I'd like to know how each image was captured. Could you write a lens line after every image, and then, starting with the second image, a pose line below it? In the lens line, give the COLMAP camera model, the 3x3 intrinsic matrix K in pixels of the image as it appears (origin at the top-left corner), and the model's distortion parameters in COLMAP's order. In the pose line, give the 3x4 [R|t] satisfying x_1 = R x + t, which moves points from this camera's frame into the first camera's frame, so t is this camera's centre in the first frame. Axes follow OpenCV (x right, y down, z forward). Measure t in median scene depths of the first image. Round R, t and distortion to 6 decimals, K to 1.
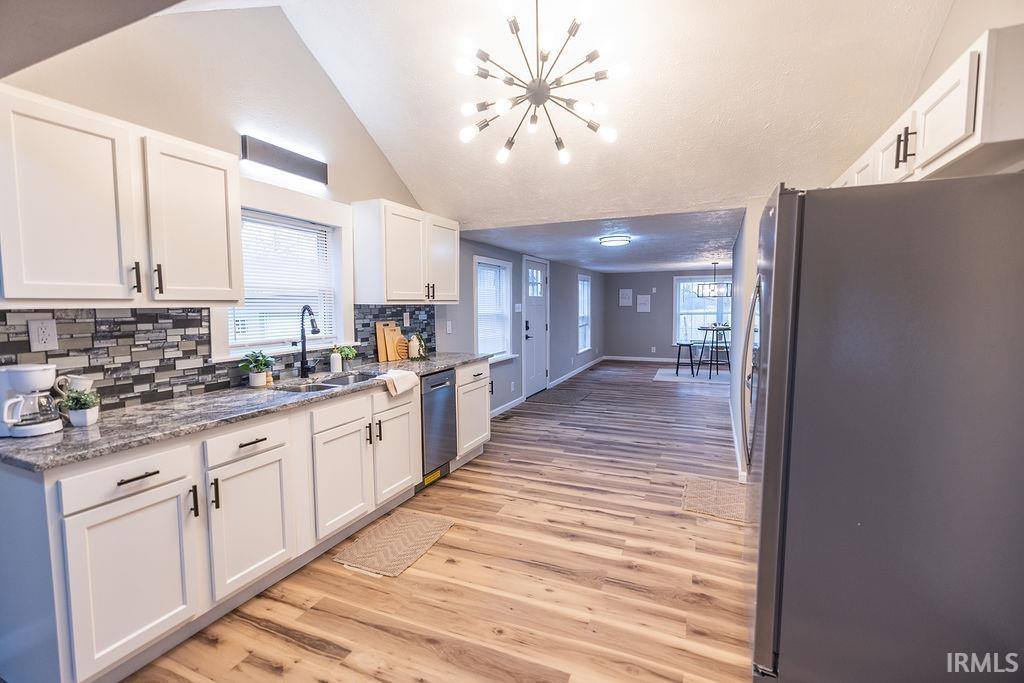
lens RADIAL K [[452.6, 0, 524.7], [0, 452.6, 342.2], [0, 0, 1]] dist [-0.001589, -0.000108]
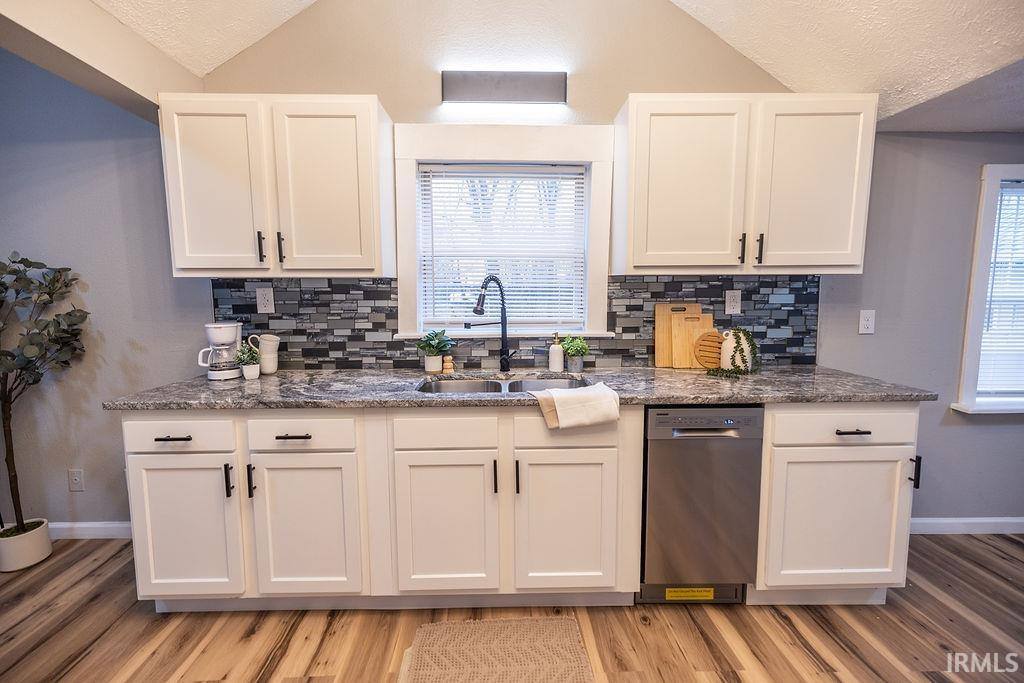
lens RADIAL K [[430.2, 0, 545.8], [0, 430.2, 336.5], [0, 0, 1]] dist [0.002566, 0.000198]
pose [[0.402663, 0.099213, -0.909956, 0.244457], [-0.076280, 0.994288, 0.074653, -0.048289], [0.912164, 0.039352, 0.407931, 0.921946]]
